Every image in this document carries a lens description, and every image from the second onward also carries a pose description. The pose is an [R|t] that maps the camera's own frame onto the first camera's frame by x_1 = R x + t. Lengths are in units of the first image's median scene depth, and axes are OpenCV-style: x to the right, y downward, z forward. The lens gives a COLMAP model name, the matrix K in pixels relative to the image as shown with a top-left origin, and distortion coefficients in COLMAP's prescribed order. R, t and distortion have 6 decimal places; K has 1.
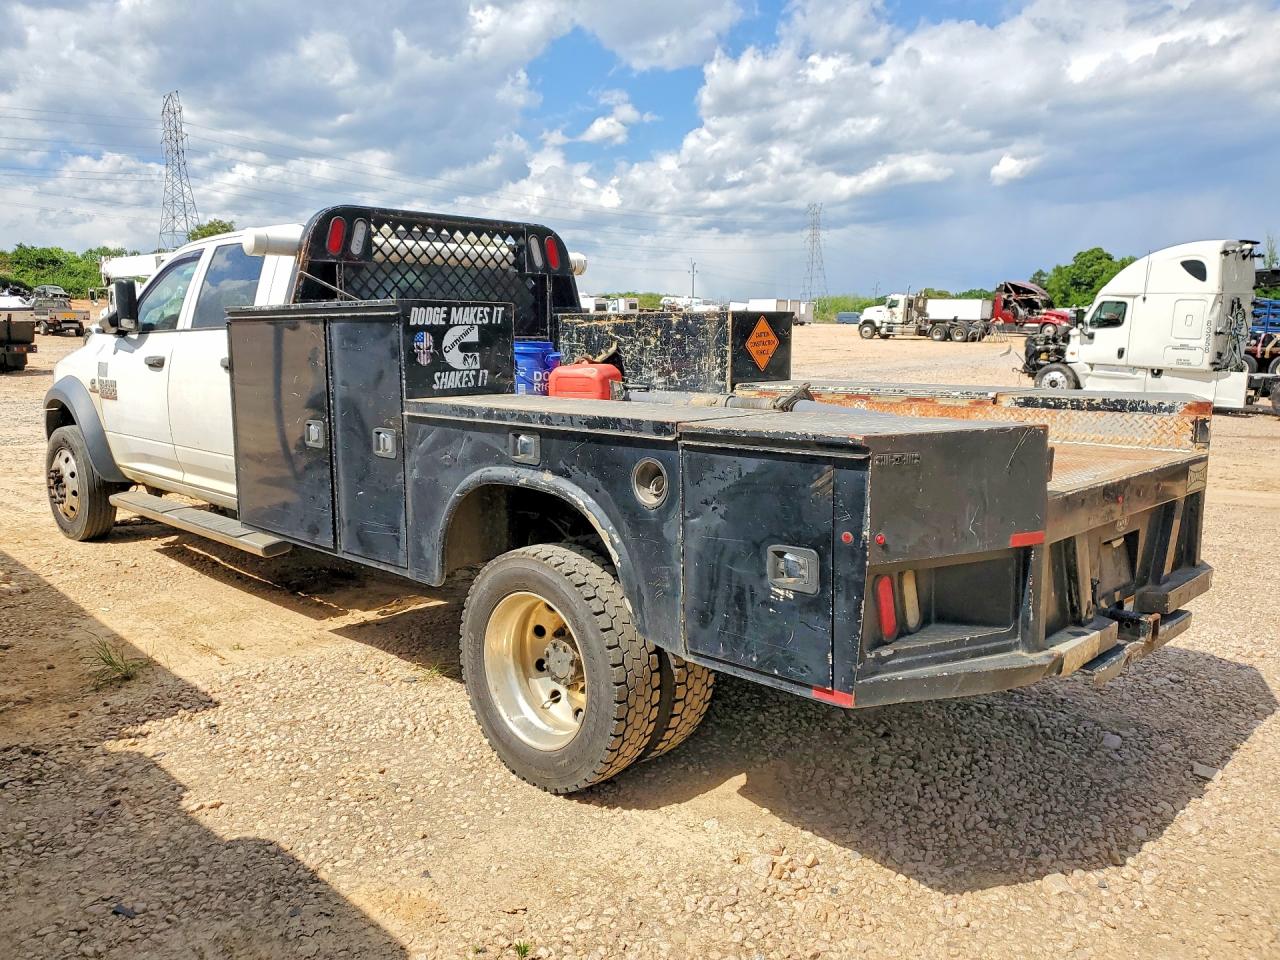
lens RADIAL K [[994.4, 0, 640.0], [0, 994.4, 480.0], [0, 0, 1]] dist [0.063889, -0.099392]
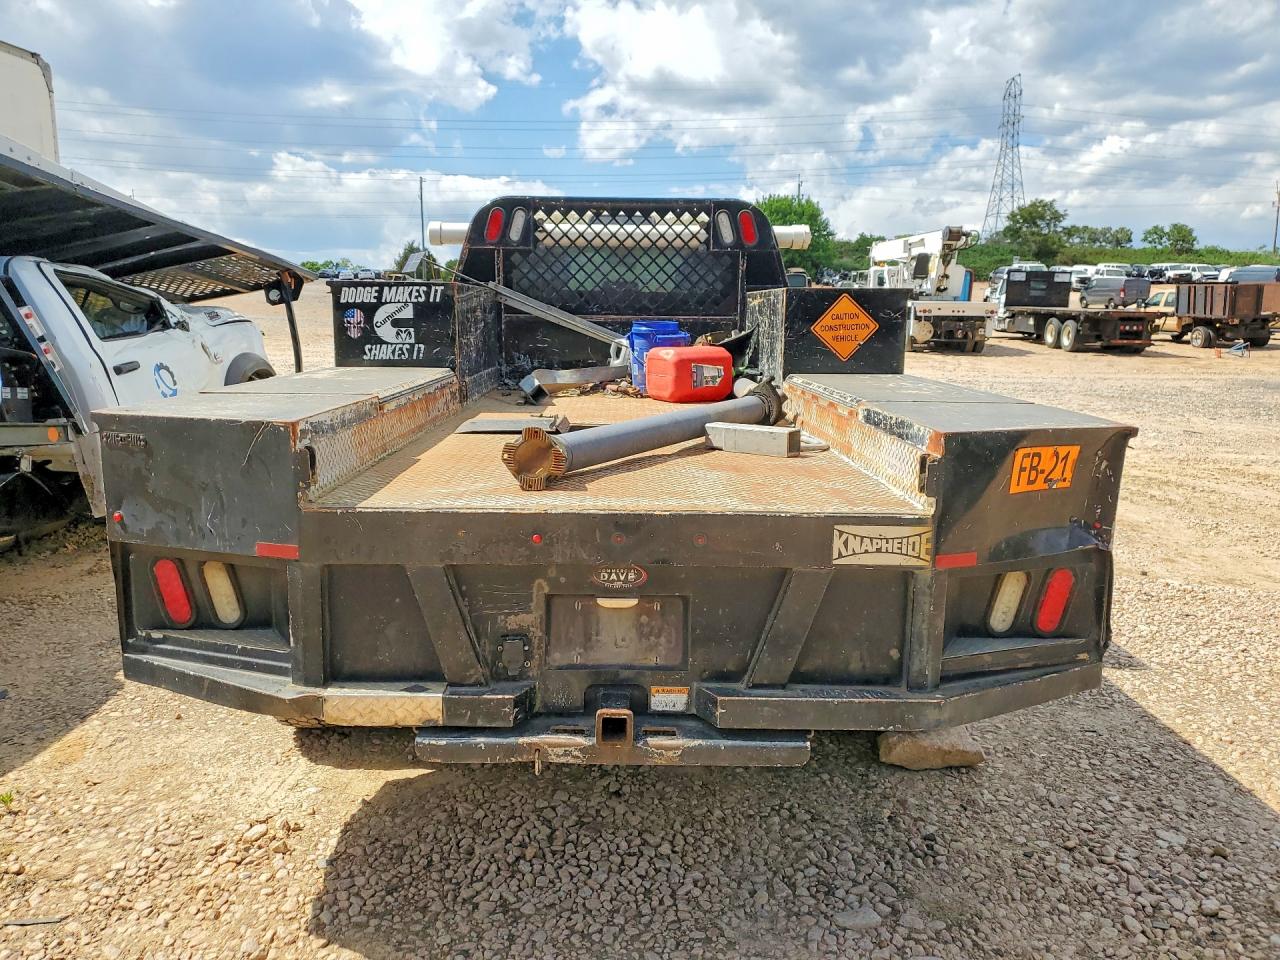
lens RADIAL K [[992.4, 0, 640.0], [0, 992.4, 480.0], [0, 0, 1]] dist [0.097657, -0.086288]
pose [[0.704577, 0.125996, -0.698352, 0.806361], [-0.112811, 0.991484, 0.065066, -0.062404], [0.700603, 0.032938, 0.712791, 0.399080]]
